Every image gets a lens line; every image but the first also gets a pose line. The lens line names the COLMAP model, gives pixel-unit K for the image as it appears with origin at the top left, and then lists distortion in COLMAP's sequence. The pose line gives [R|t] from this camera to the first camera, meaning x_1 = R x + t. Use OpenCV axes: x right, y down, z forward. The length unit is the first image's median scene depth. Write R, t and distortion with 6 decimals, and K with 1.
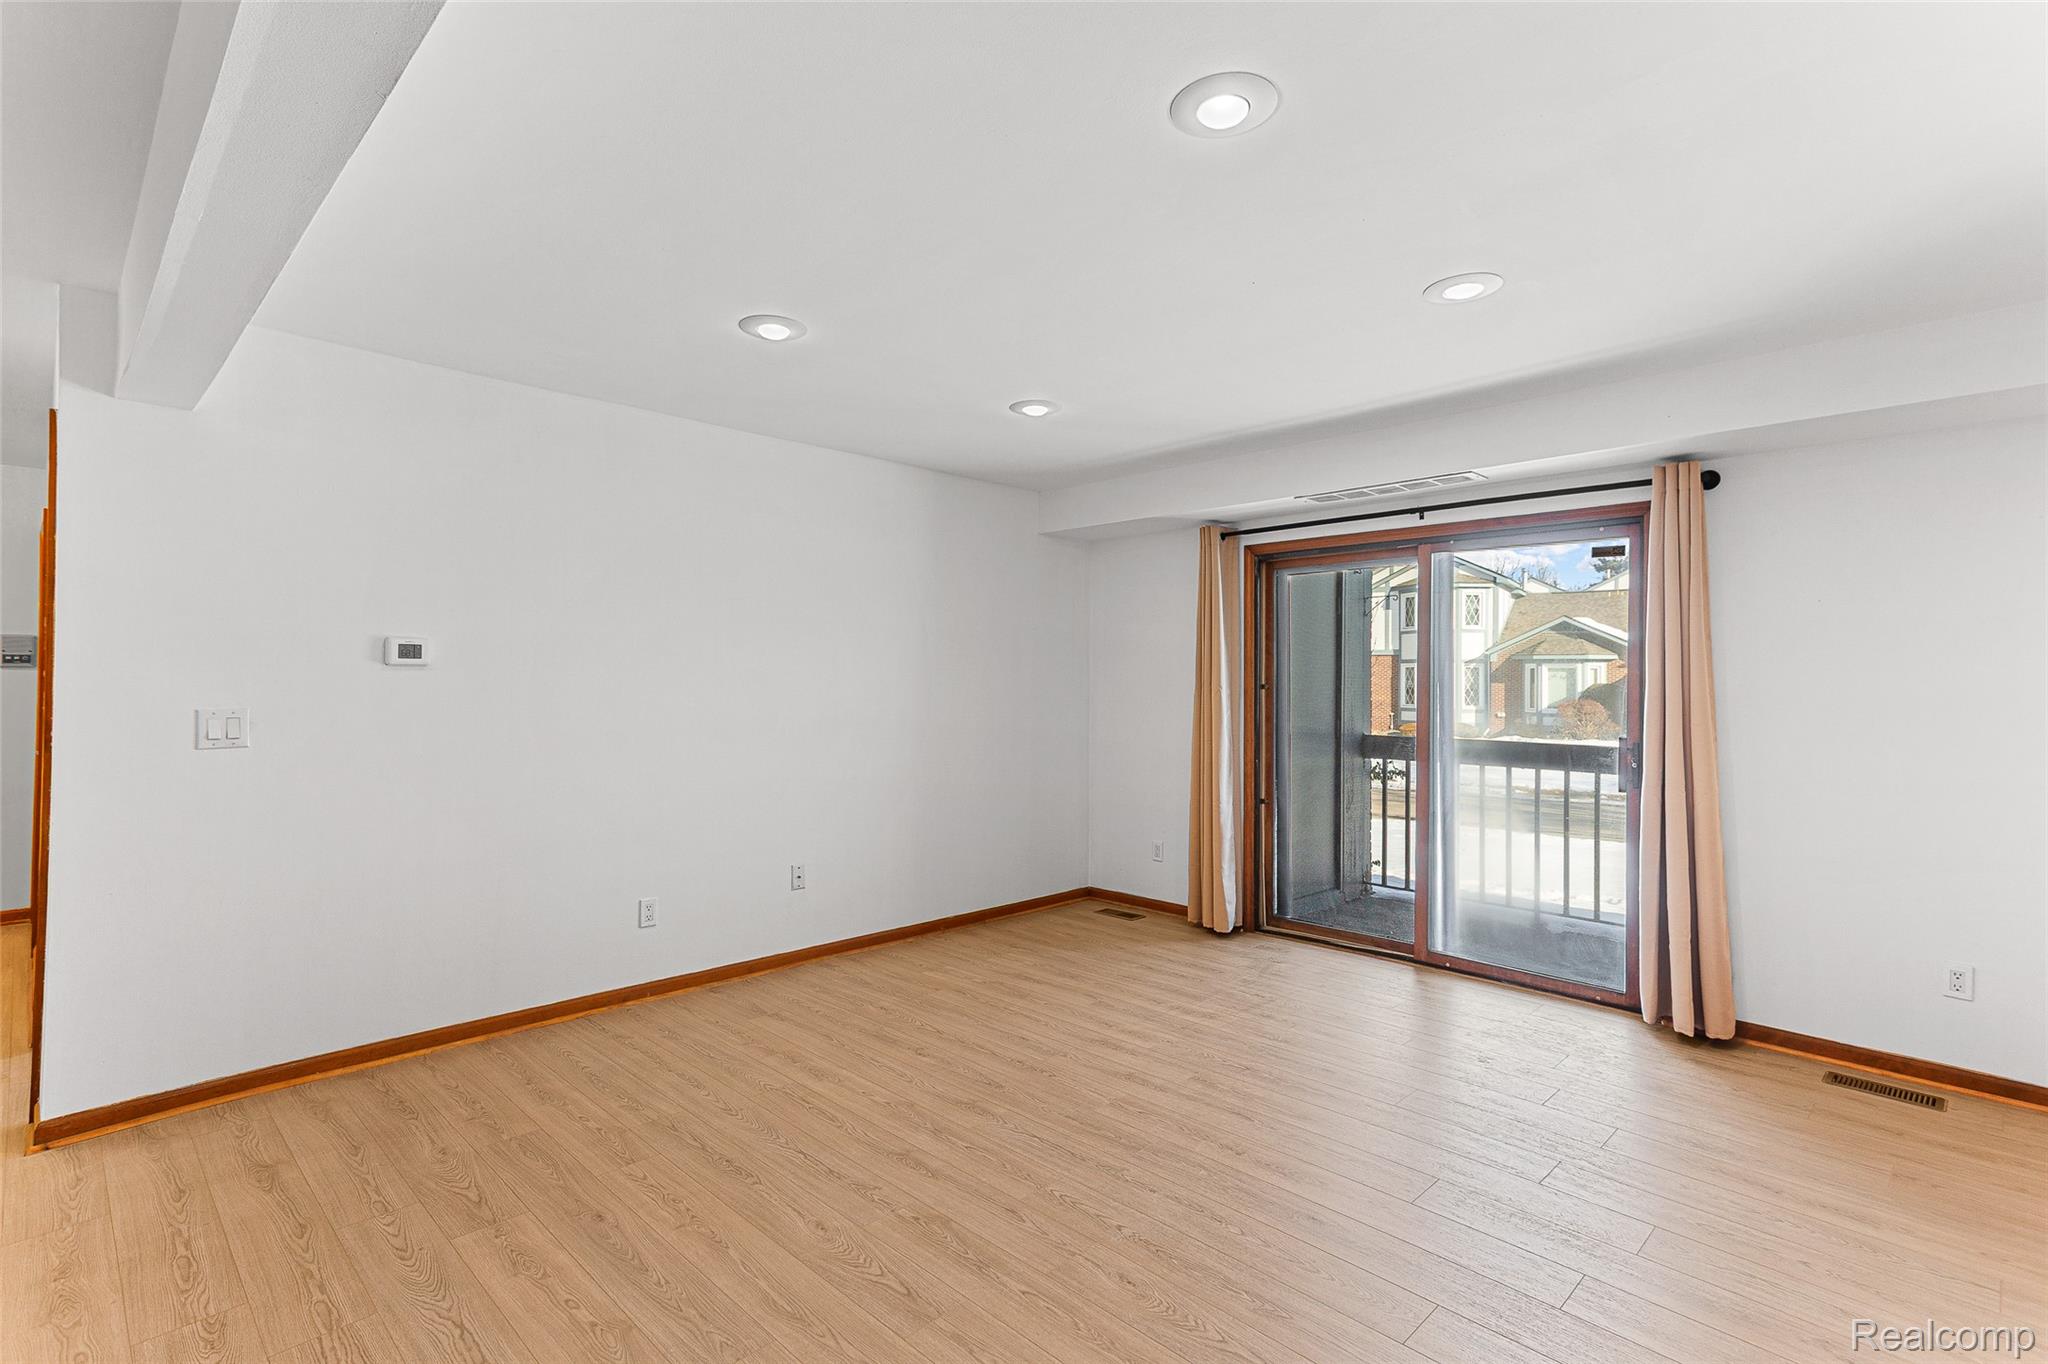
lens RADIAL K [[974.3, 0, 1020.4], [0, 974.3, 675.0], [0, 0, 1]] dist [0.018411, 0.000359]
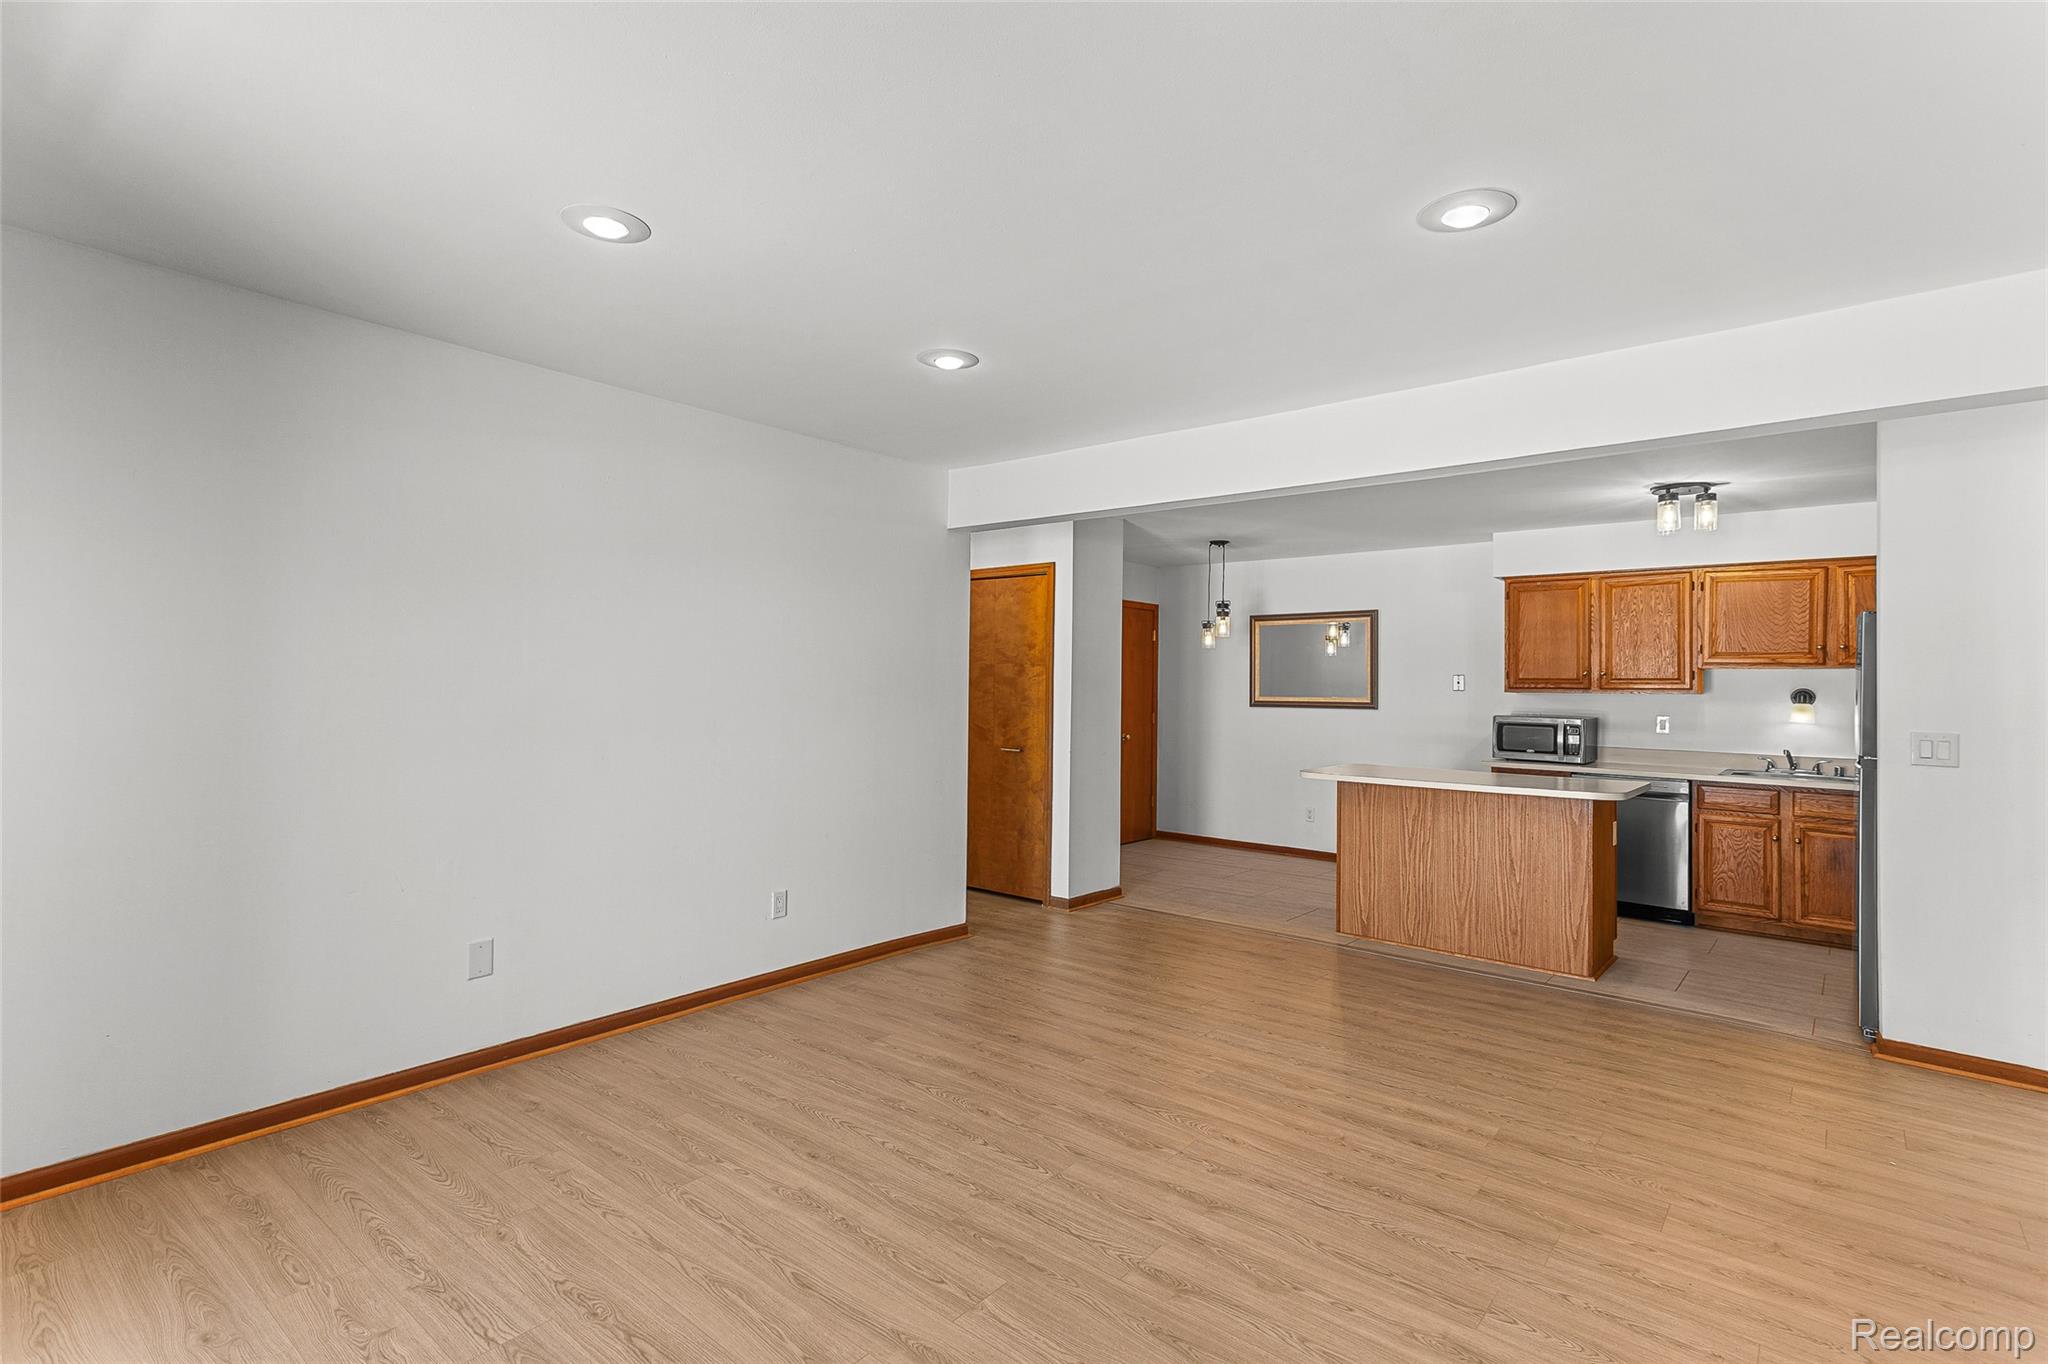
lens RADIAL K [[972.0, 0, 994.5], [0, 972.0, 665.1], [0, 0, 1]] dist [-0.003724, 0.017767]
pose [[-0.997859, -0.023700, -0.060955, 0.124934], [-0.021777, 0.999250, -0.032033, 0.012857], [0.061668, -0.030637, -0.997626, 1.559085]]
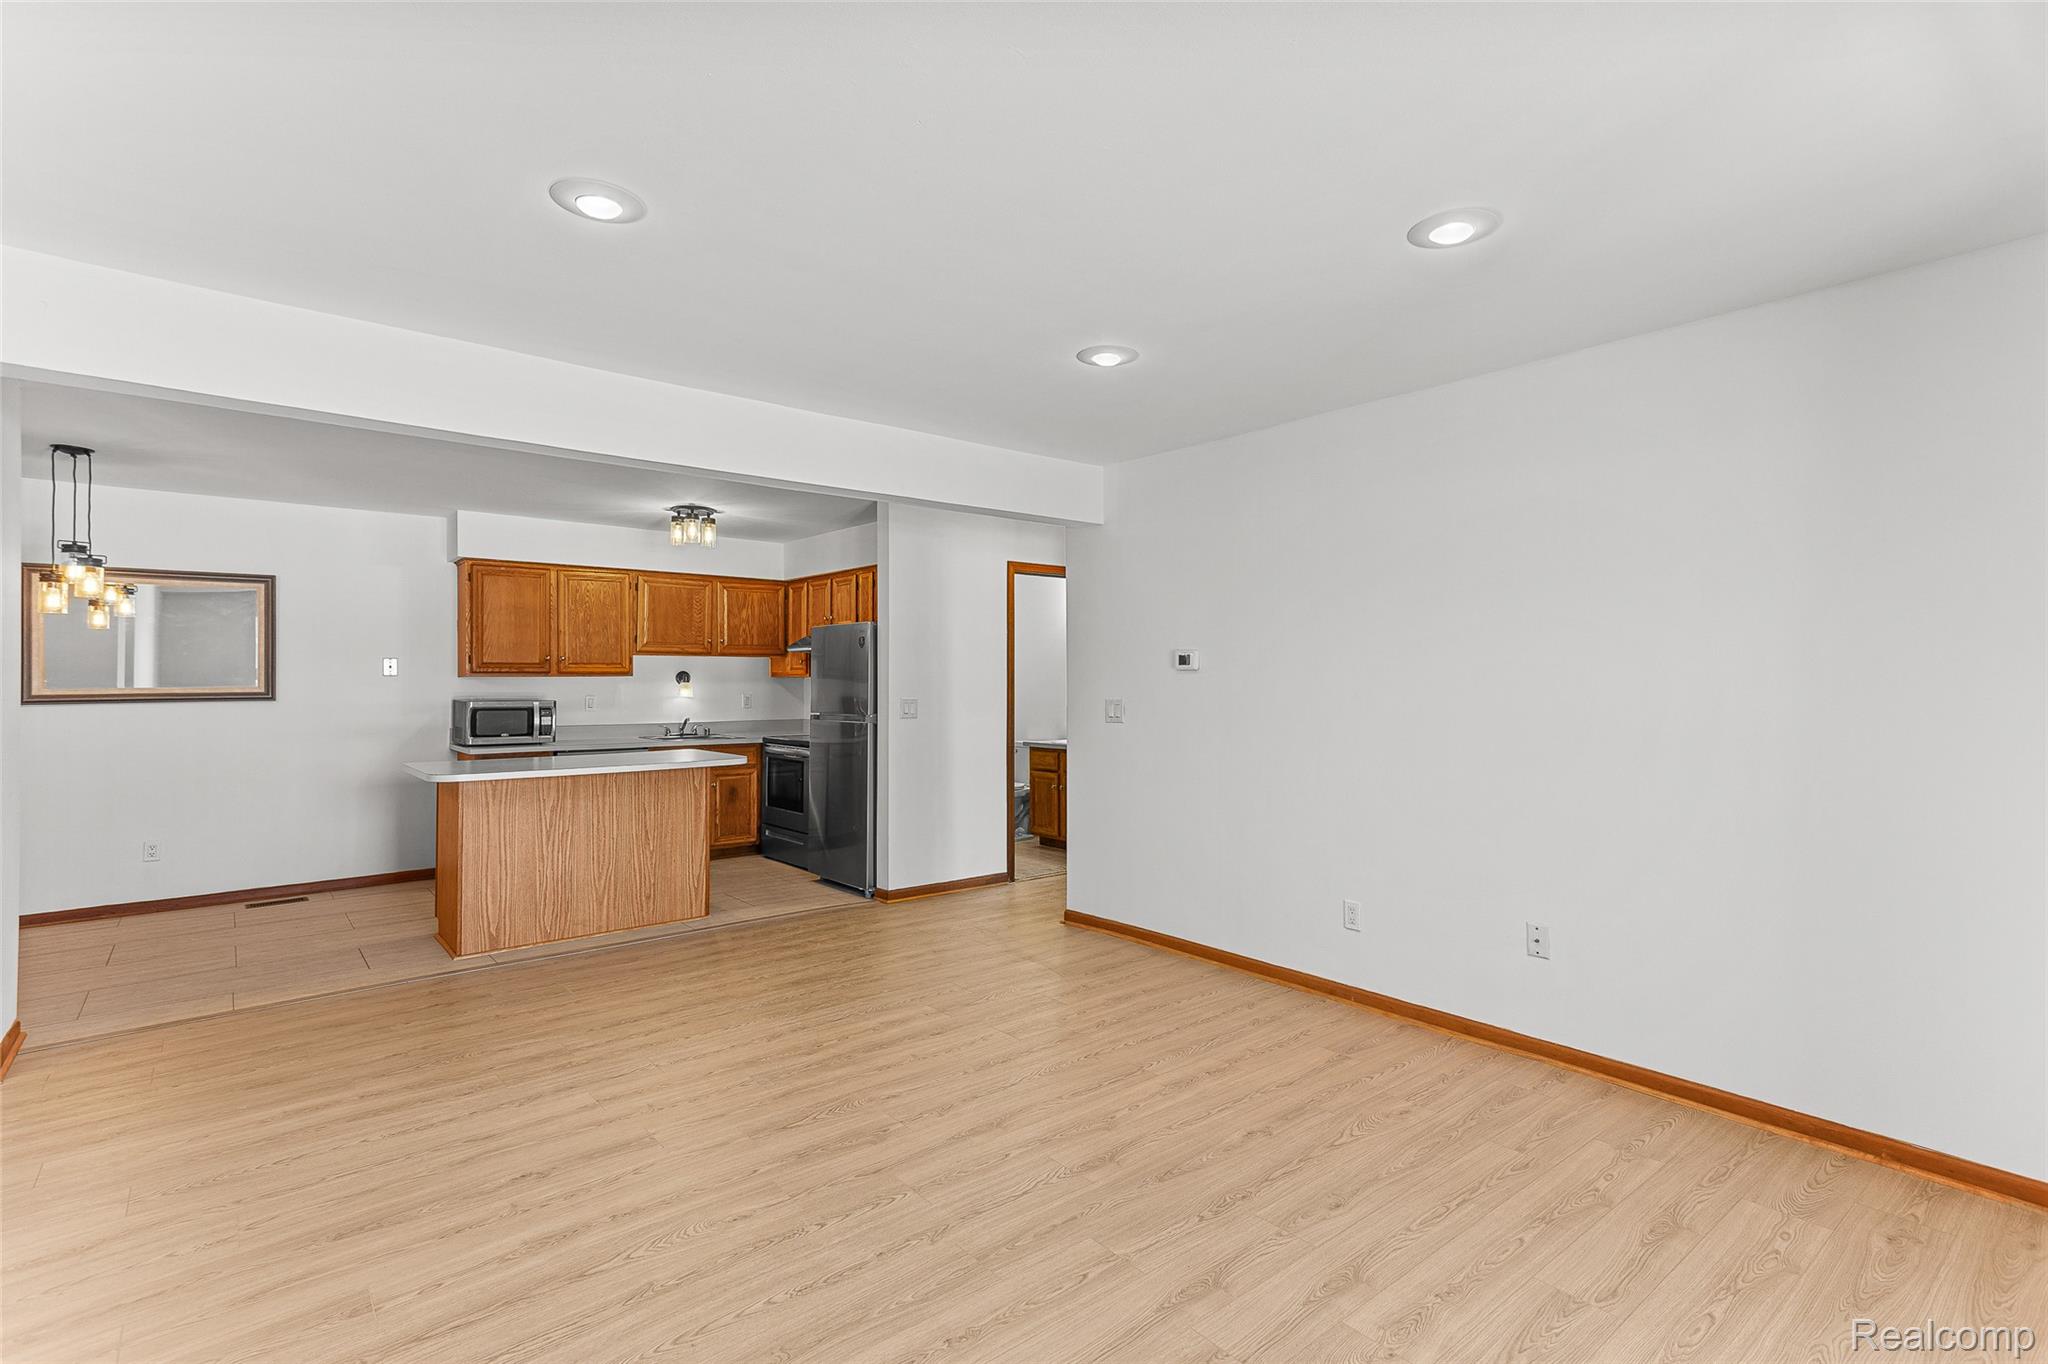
lens RADIAL K [[974.3, 0, 1020.4], [0, 974.3, 675.0], [0, 0, 1]] dist [0.018411, 0.000359]
pose [[-0.106642, -0.011699, -0.994229, 0.765753], [0.008533, 0.999883, -0.012681, 0.012274], [0.994261, -0.009836, -0.106530, 0.930714]]
